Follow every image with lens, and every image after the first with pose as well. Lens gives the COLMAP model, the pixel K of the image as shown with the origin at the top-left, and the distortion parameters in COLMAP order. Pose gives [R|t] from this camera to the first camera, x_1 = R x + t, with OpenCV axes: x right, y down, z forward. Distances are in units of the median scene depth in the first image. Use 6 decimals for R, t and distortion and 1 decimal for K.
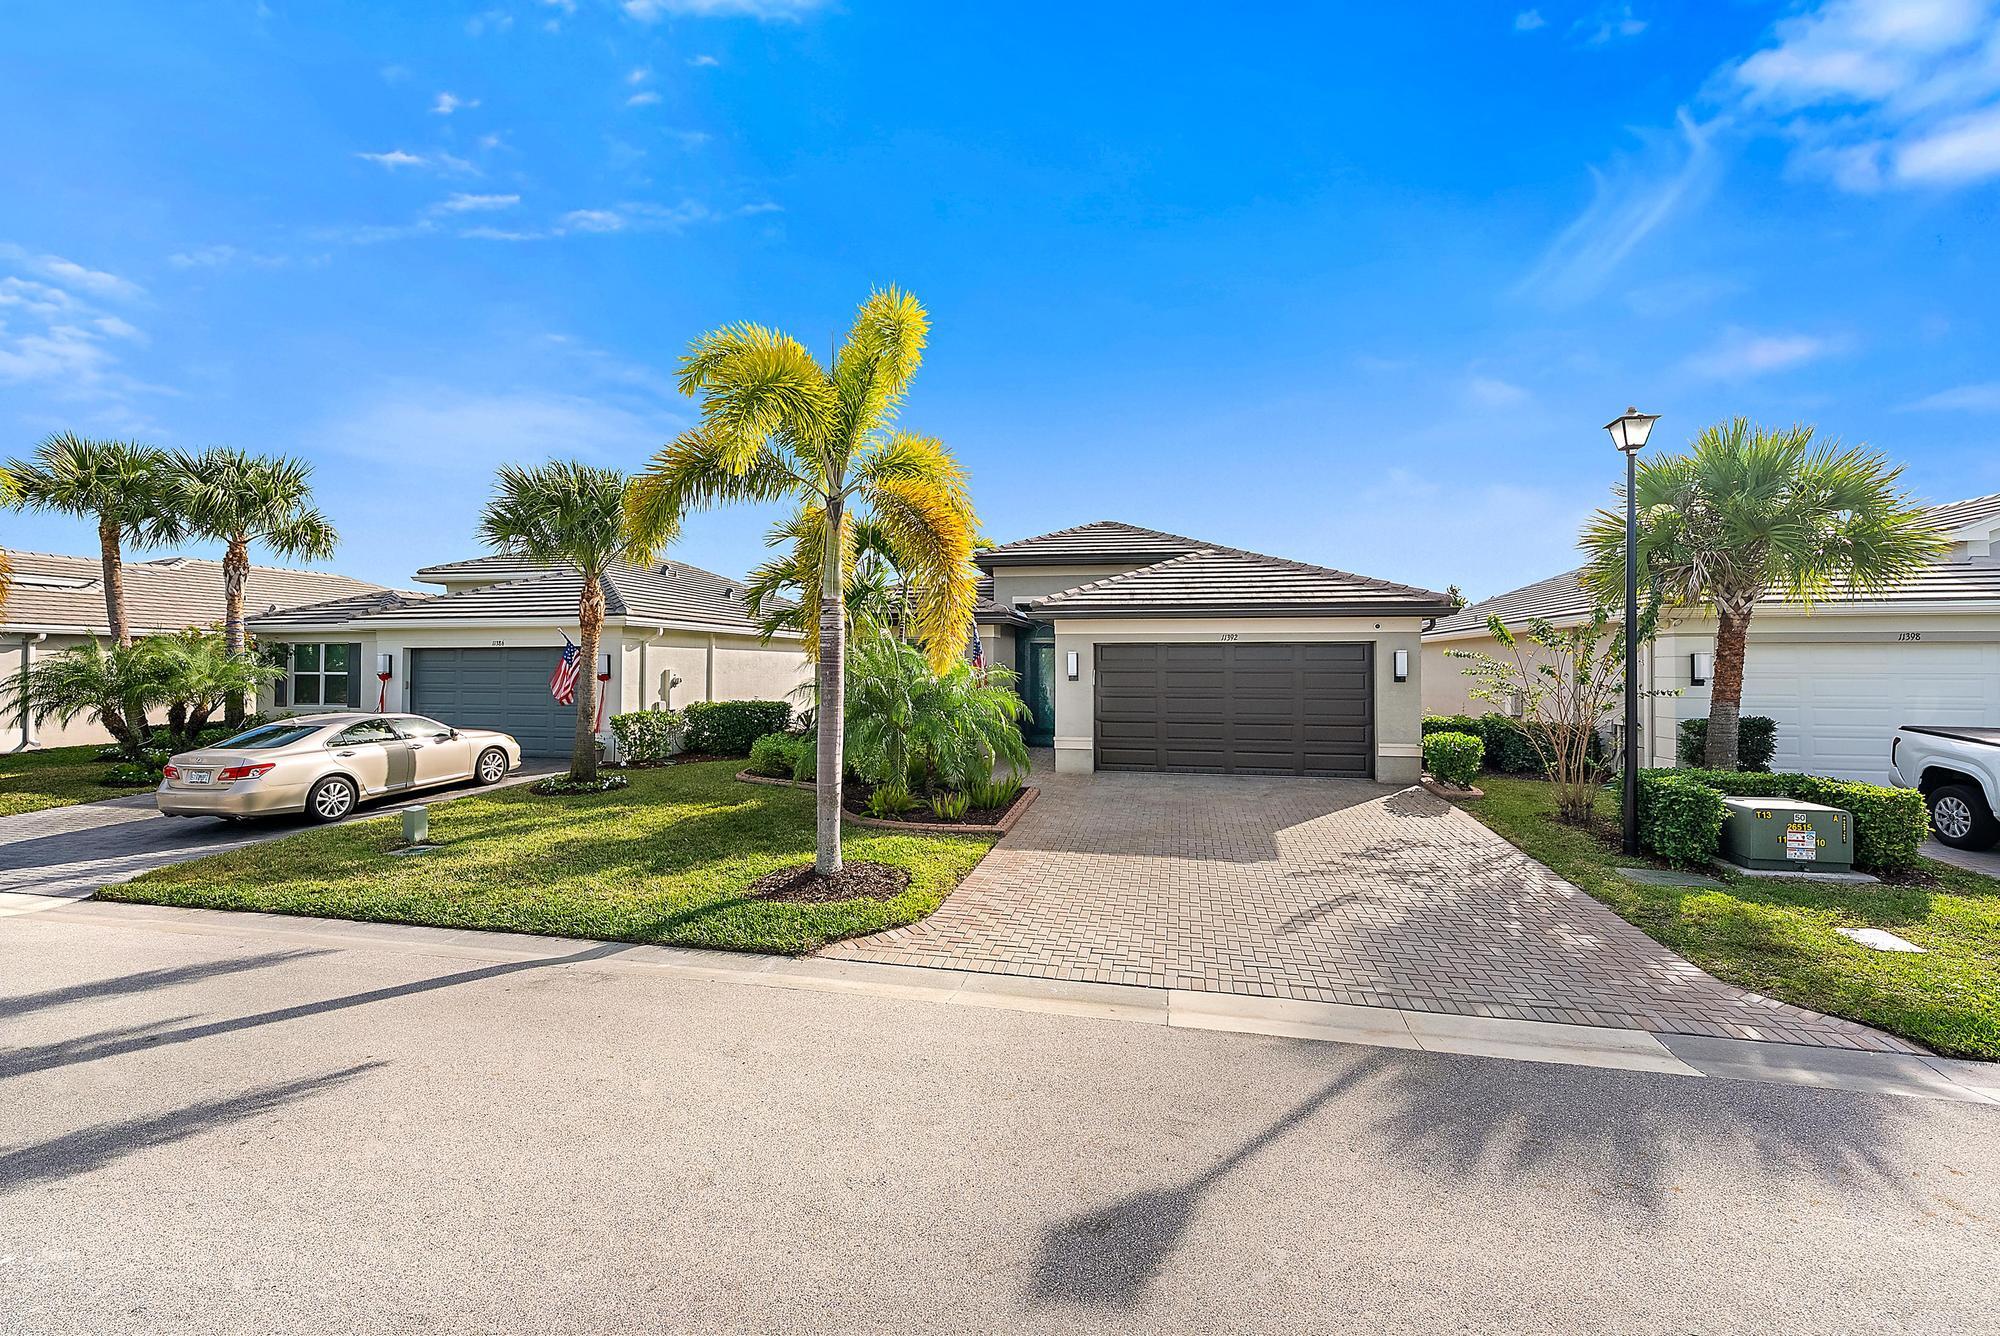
lens RADIAL K [[782.5, 0, 999.8], [0, 782.5, 661.8], [0, 0, 1]] dist [0.003896, 0.000232]
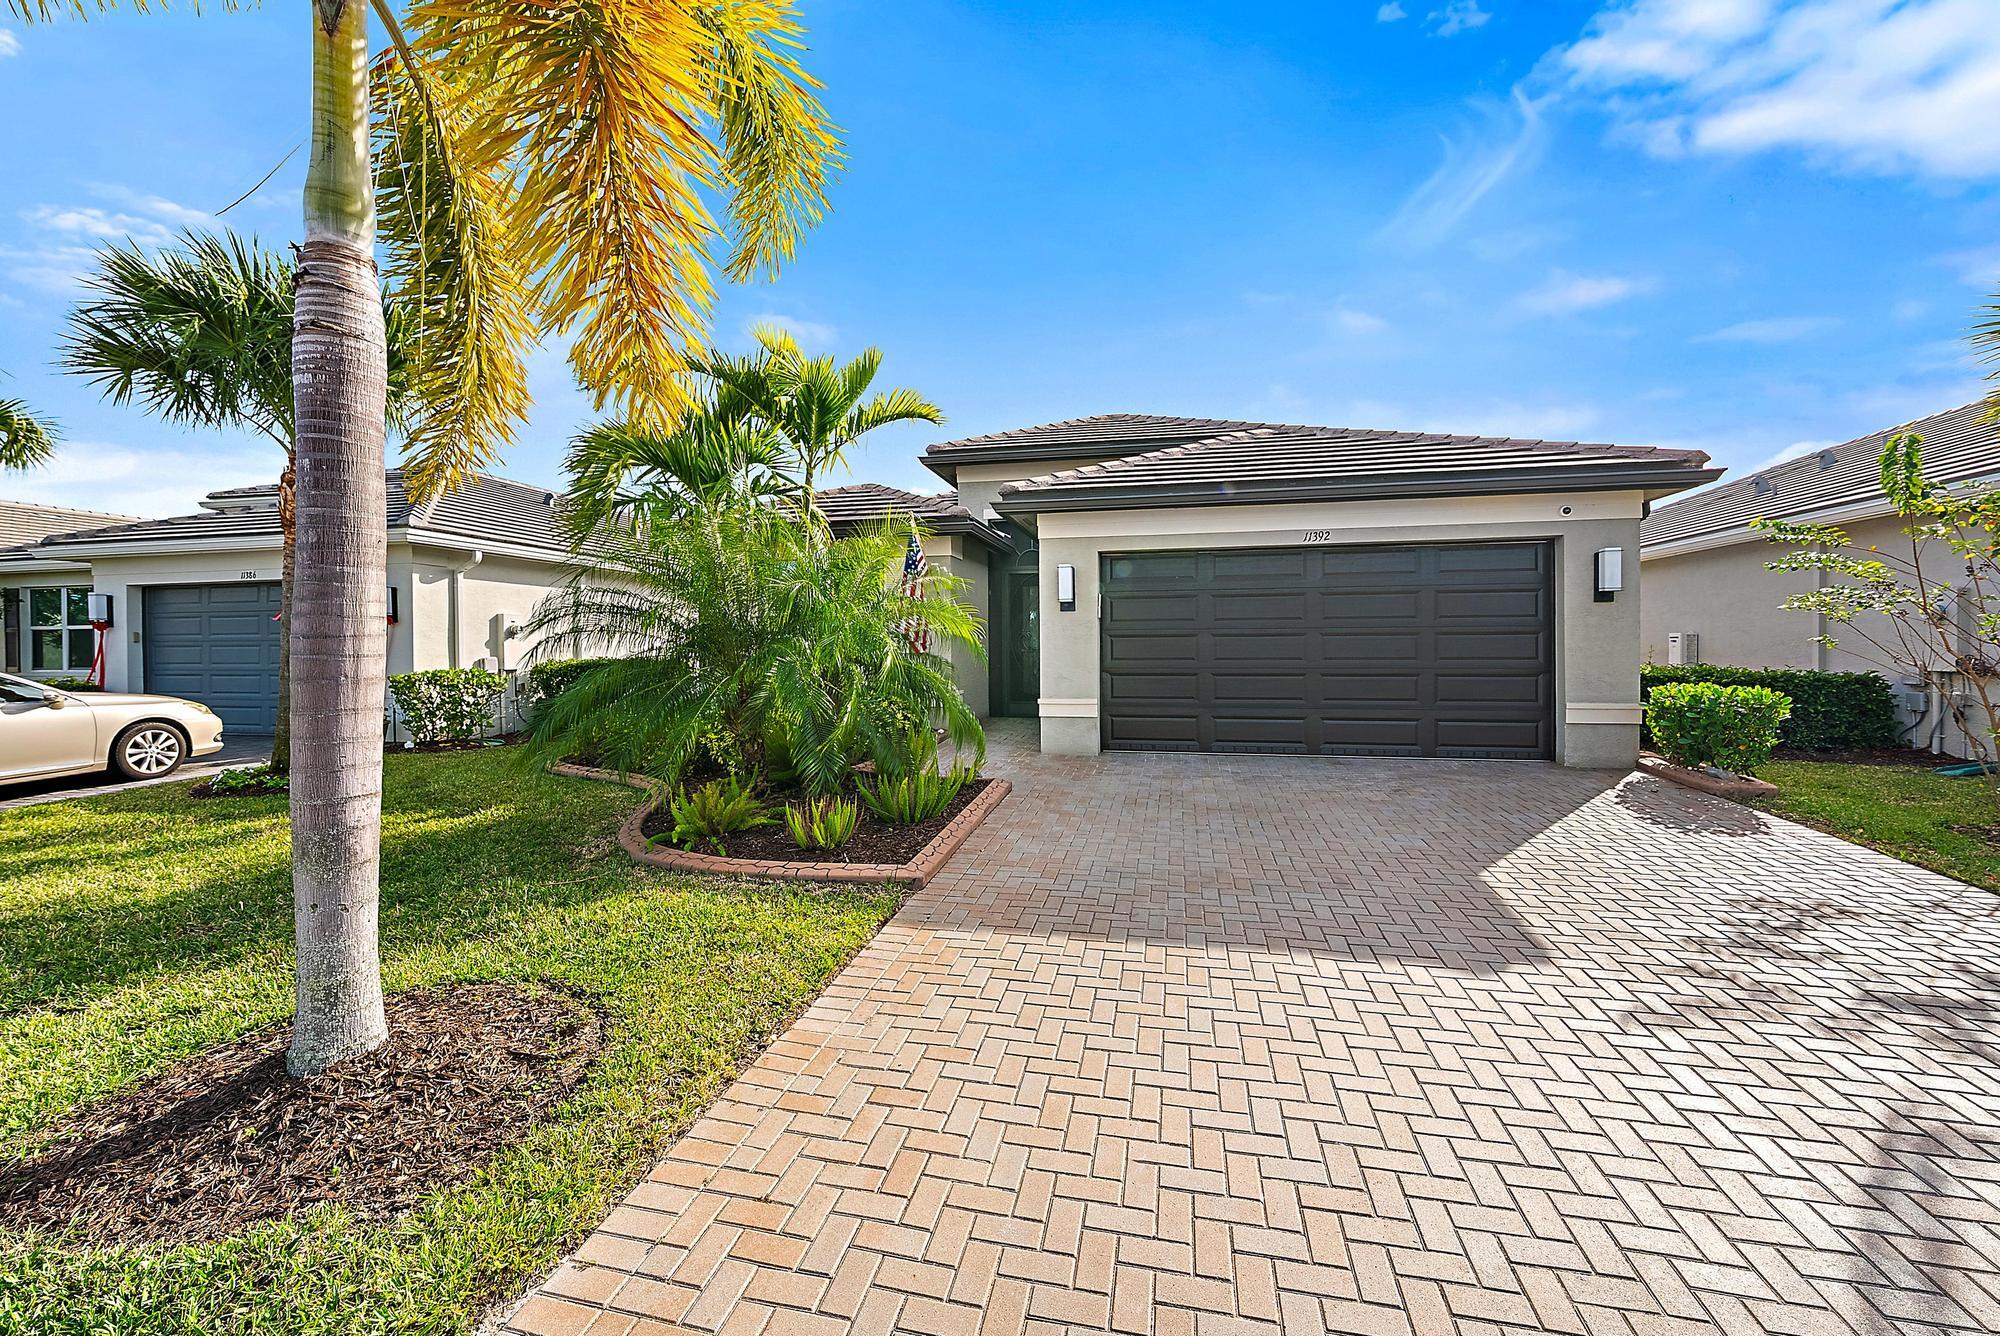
lens RADIAL K [[782.5, 0, 1000.1], [0, 782.5, 660.3], [0, 0, 1]] dist [0.003896, 0.000232]
pose [[0.999974, -0.006650, 0.002680, 0.038520], [0.006583, 0.999684, 0.024255, 0.050690], [-0.002841, -0.024237, 0.999702, 0.372903]]
